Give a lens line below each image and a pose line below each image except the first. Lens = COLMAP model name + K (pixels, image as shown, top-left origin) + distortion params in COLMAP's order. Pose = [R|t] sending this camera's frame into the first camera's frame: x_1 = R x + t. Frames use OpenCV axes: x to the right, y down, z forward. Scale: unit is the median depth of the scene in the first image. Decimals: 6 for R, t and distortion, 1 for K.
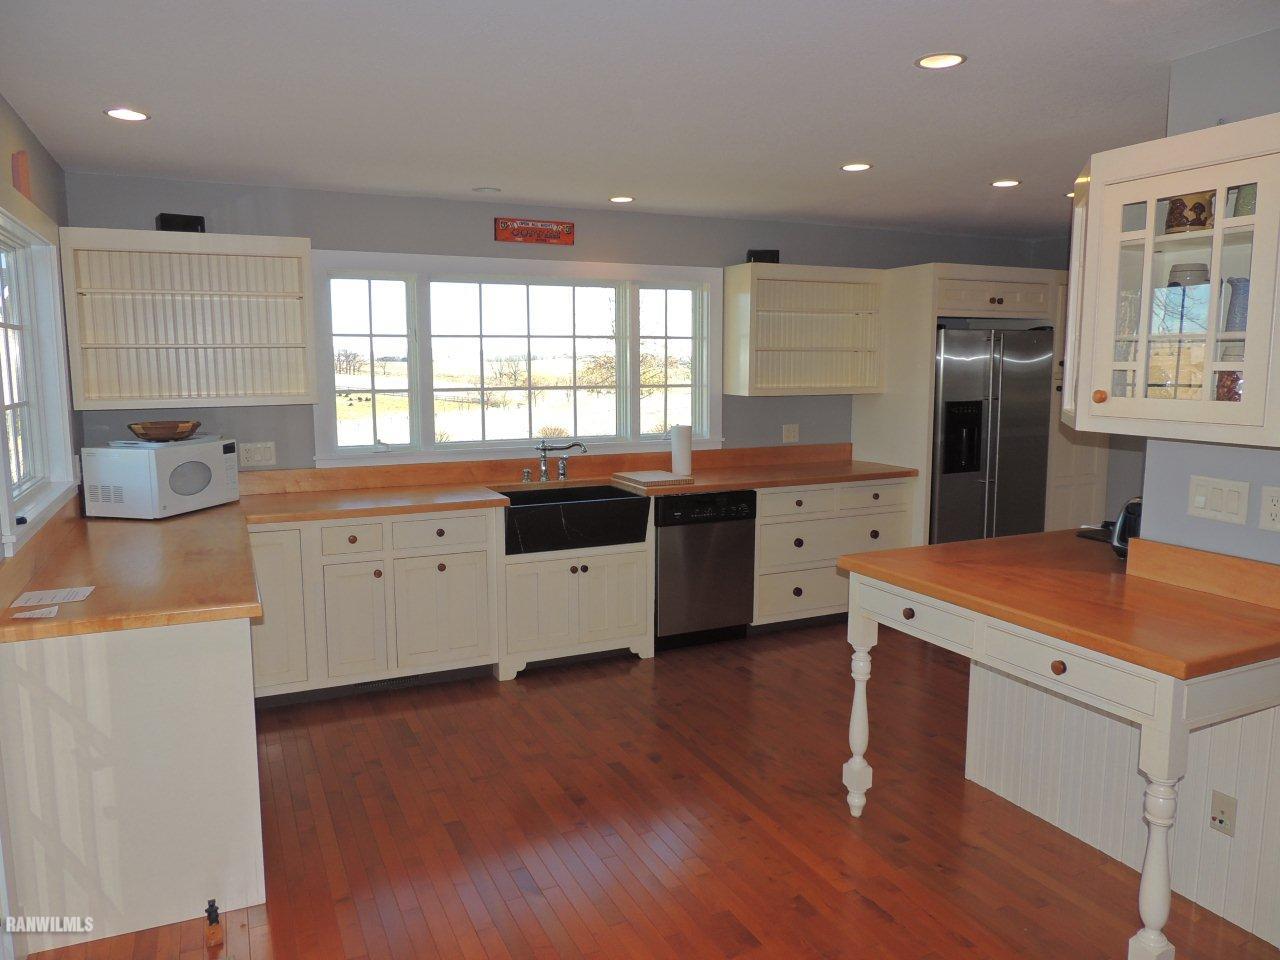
lens RADIAL K [[931.9, 0, 640.1], [0, 931.9, 486.3], [0, 0, 1]] dist [-0.005226, -0.006542]
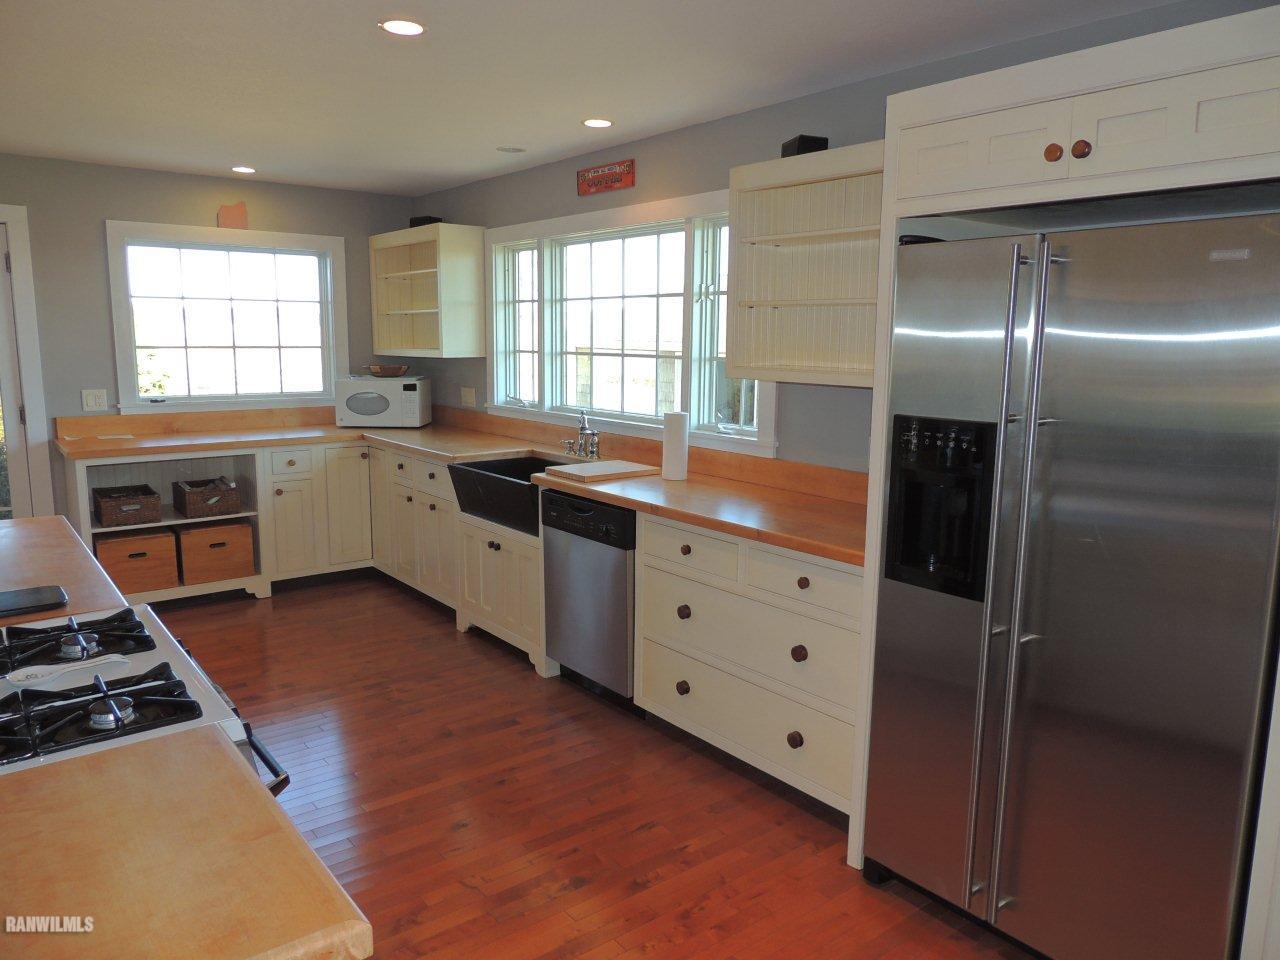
lens RADIAL K [[931.9, 0, 640.1], [0, 931.9, 486.3], [0, 0, 1]] dist [-0.005226, -0.006542]
pose [[0.205215, 0.165482, -0.964626, 0.819949], [-0.138527, 0.980591, 0.138750, -0.114358], [0.968864, 0.105153, 0.224156, 0.879809]]
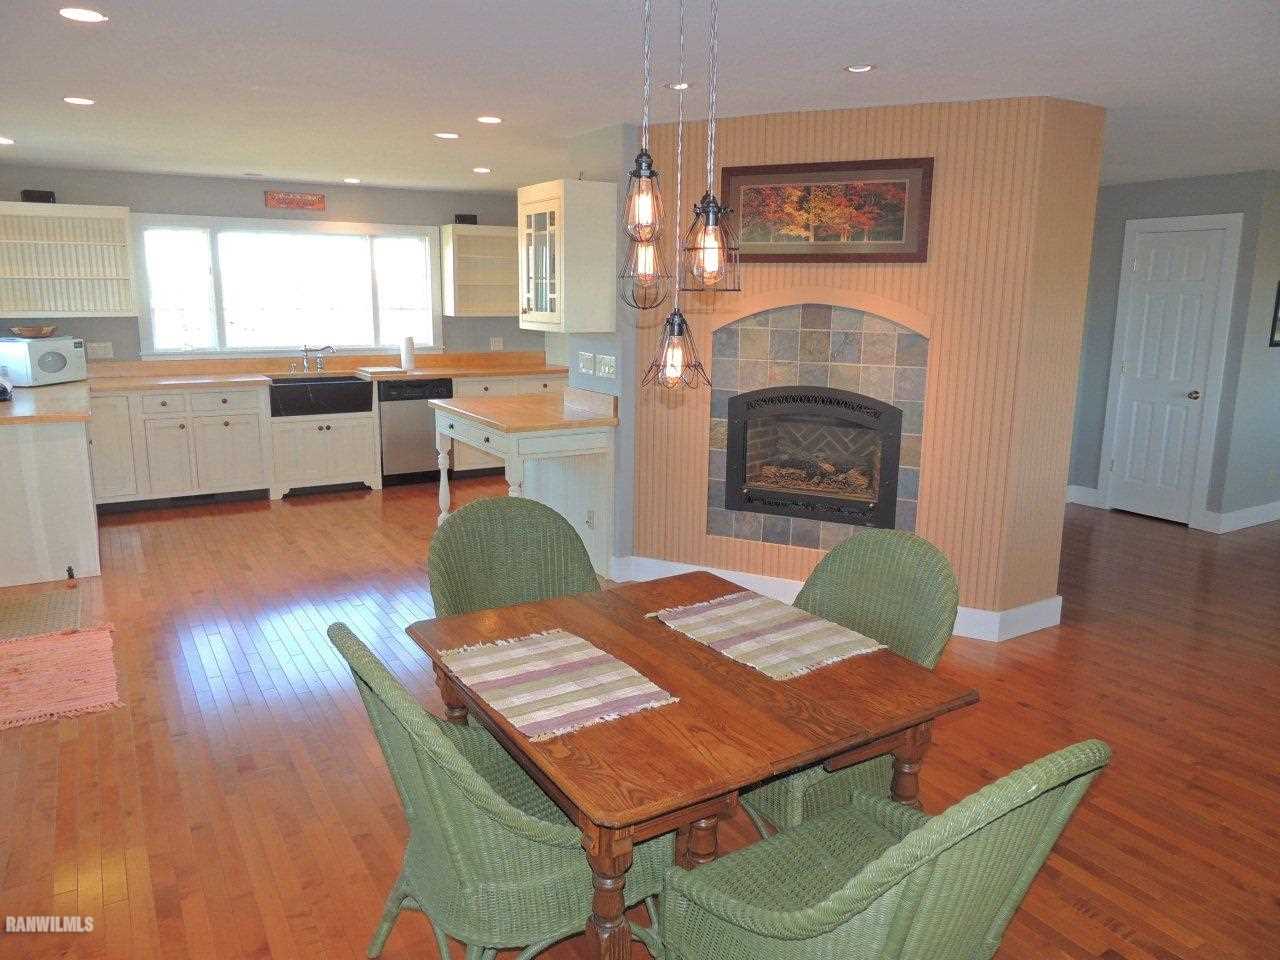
lens RADIAL K [[931.9, 0, 640.1], [0, 931.9, 486.3], [0, 0, 1]] dist [-0.005226, -0.006542]
pose [[0.994632, -0.007262, 0.103218, 0.277483], [-0.000018, 0.997522, 0.070351, 0.072886], [-0.103473, -0.069976, 0.992168, -0.548889]]
